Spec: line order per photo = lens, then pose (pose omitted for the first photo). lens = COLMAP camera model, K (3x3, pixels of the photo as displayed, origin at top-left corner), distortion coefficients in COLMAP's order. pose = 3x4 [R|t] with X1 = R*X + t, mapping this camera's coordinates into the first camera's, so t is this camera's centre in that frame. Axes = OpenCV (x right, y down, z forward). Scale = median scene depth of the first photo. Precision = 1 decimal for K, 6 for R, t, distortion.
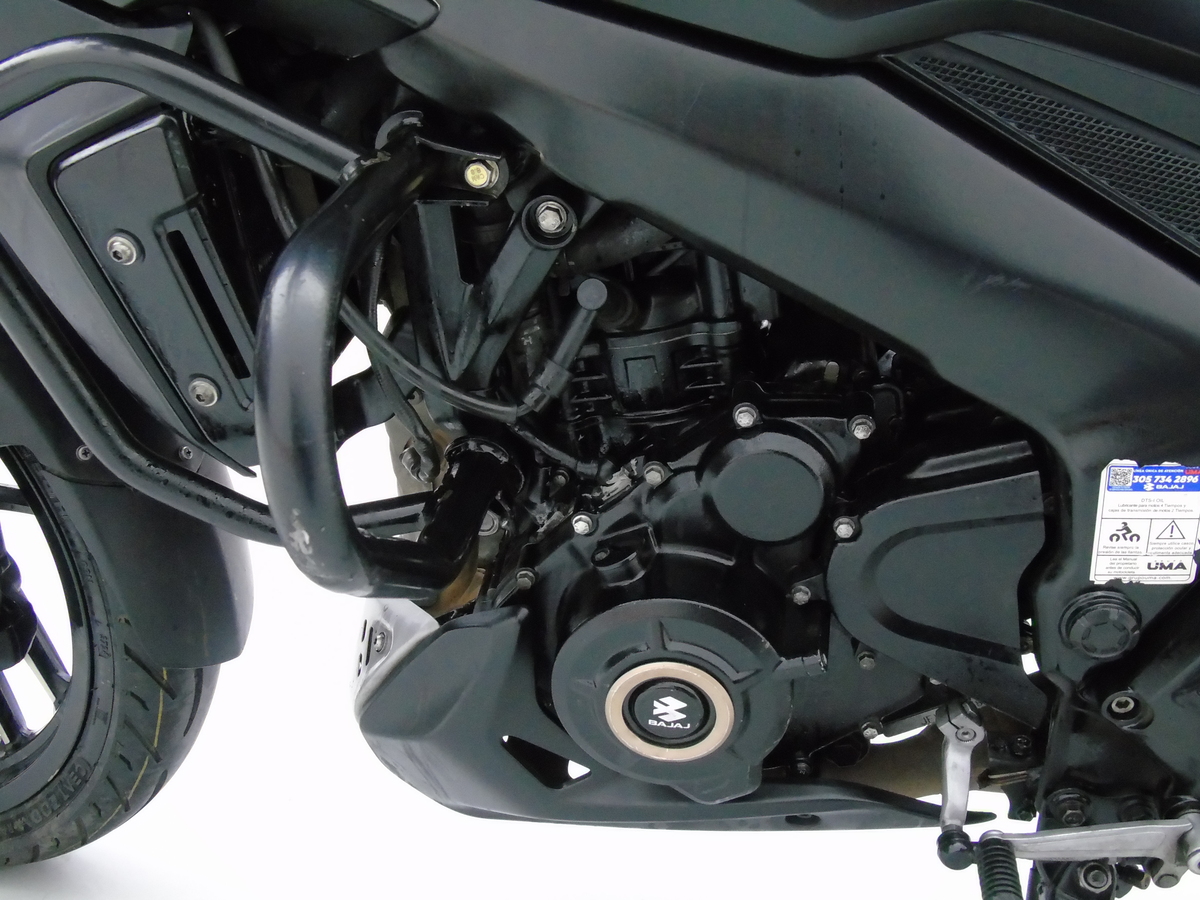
lens RADIAL K [[1200.1, 0, 600.0], [0, 1200.1, 450.0], [0, 0, 1]] dist [-0.198266, -0.001168]
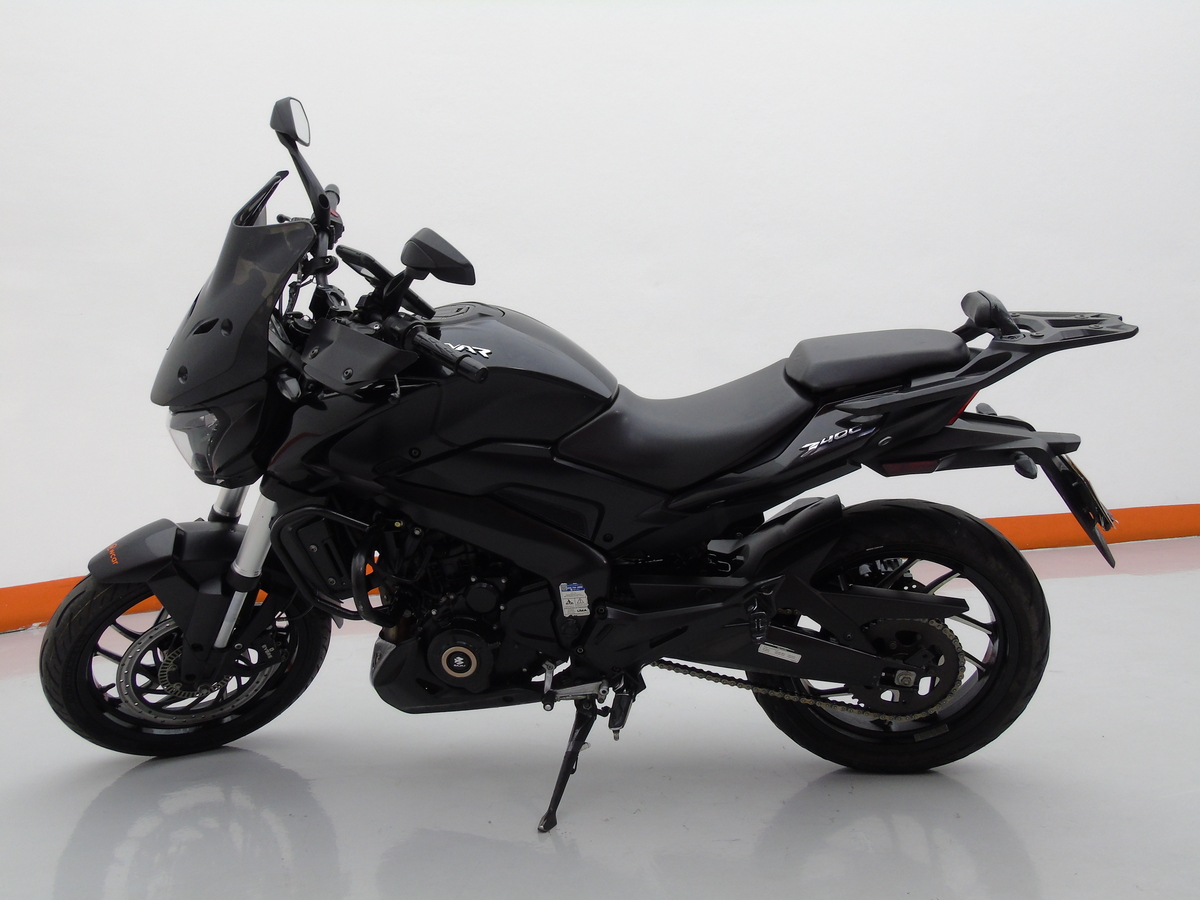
lens RADIAL K [[1005.3, 0, 600.0], [0, 1005.3, 450.0], [0, 0, 1]] dist [-0.121372, -0.000664]
pose [[0.996828, -0.061381, 0.050656, 0.376756], [0.068739, 0.984831, -0.159319, 0.099725], [-0.040108, 0.162295, 0.985927, -2.150656]]
